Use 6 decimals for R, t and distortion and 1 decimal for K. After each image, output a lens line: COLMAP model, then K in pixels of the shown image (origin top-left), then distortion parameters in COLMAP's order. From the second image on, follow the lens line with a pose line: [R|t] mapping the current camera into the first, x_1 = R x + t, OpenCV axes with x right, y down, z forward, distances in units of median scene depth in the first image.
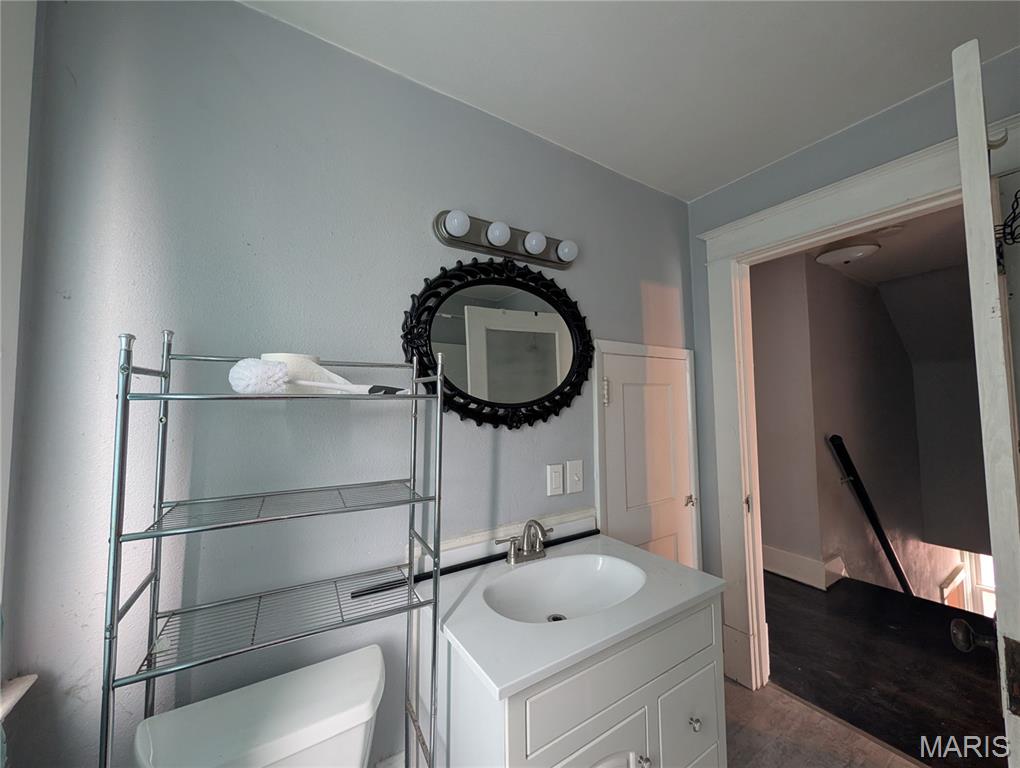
lens RADIAL K [[391.3, 0, 511.6], [0, 391.3, 386.3], [0, 0, 1]] dist [0.000277, 0.000051]
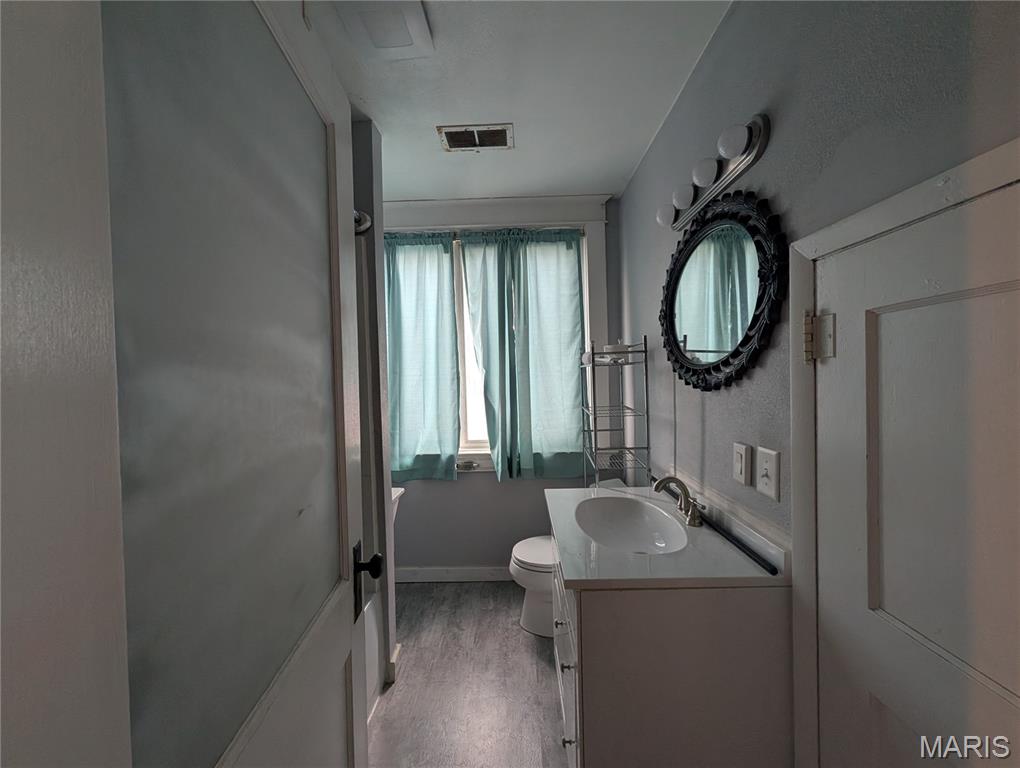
lens RADIAL K [[391.3, 0, 511.6], [0, 391.3, 386.3], [0, 0, 1]] dist [0.000277, 0.000051]
pose [[-0.557958, 0.047860, -0.828488, 0.936120], [0.072612, 0.997322, 0.008712, 0.048216], [0.826687, -0.055297, -0.559939, 1.010400]]
